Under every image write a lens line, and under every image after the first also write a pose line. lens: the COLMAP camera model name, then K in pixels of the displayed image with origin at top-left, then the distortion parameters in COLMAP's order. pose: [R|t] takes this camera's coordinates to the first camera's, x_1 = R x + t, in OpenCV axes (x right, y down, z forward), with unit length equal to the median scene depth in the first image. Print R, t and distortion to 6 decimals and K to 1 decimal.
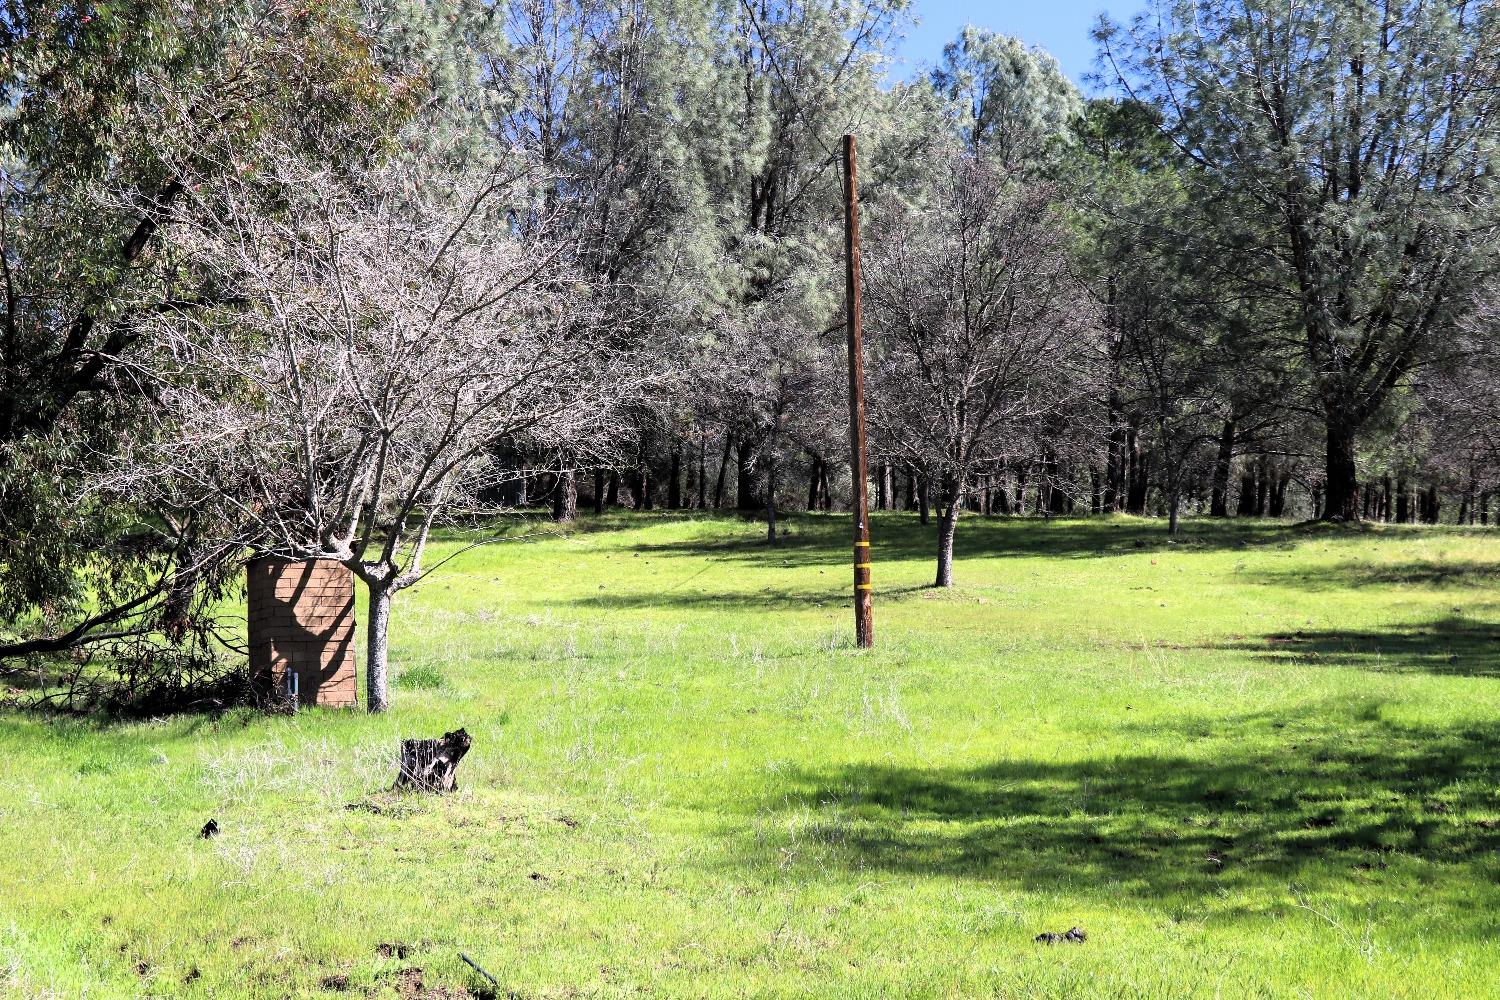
lens RADIAL K [[2391.2, 0, 730.9], [0, 2391.2, 525.3], [0, 0, 1]] dist [0.069745, 0.679144]
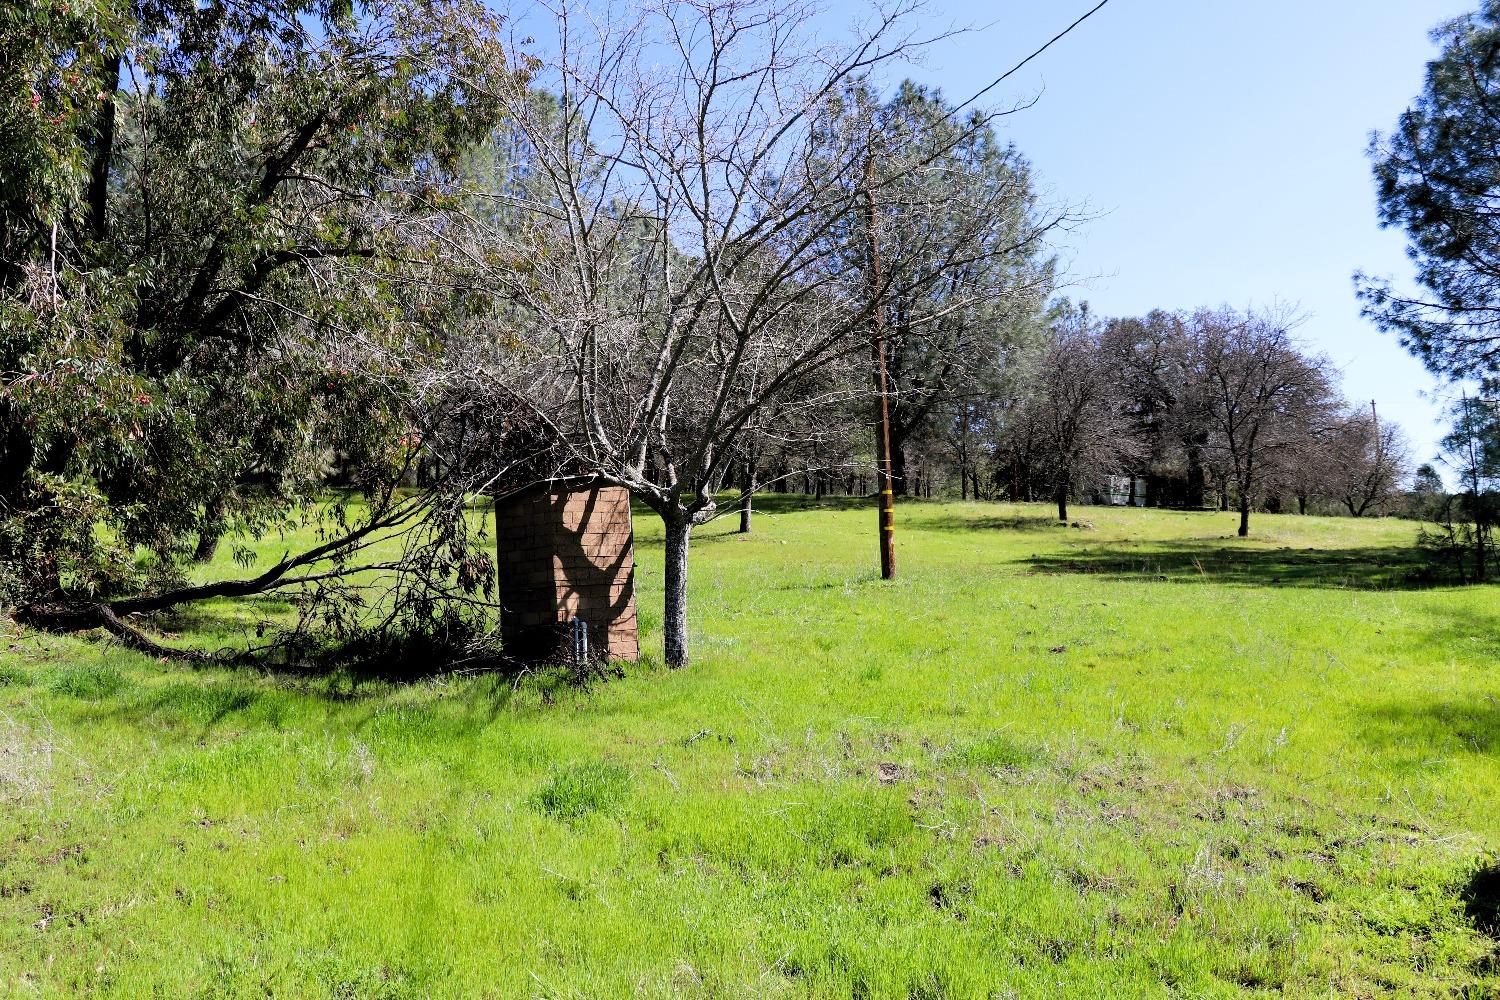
lens RADIAL K [[1215.8, 0, 714.8], [0, 1215.8, 522.5], [0, 0, 1]] dist [-0.133669, 0.009418]
pose [[0.955527, 0.002883, 0.294890, -0.180289], [-0.007098, 0.999887, 0.013223, 0.013520], [-0.294819, -0.014728, 0.955440, 0.391642]]
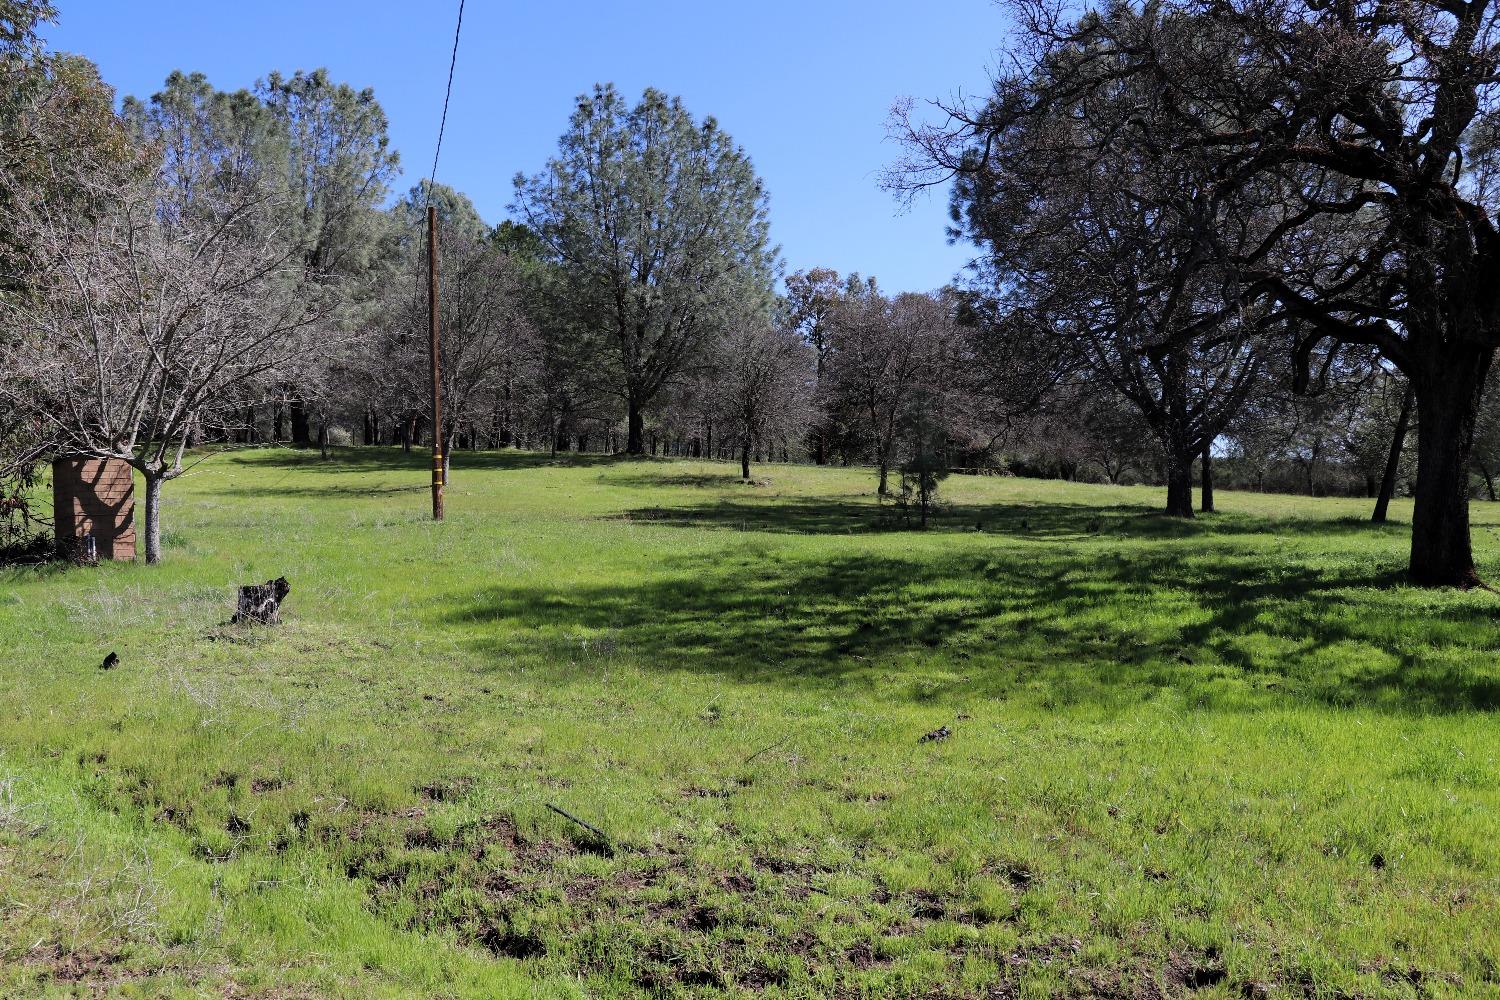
lens RADIAL K [[1229.0, 0, 744.5], [0, 1229.0, 512.6], [0, 0, 1]] dist [-0.160848, 0.132867]
pose [[0.923141, -0.000203, 0.384461, -0.063378], [-0.016842, 0.999019, 0.040967, 0.007458], [-0.384092, -0.044293, 0.922232, 0.128854]]
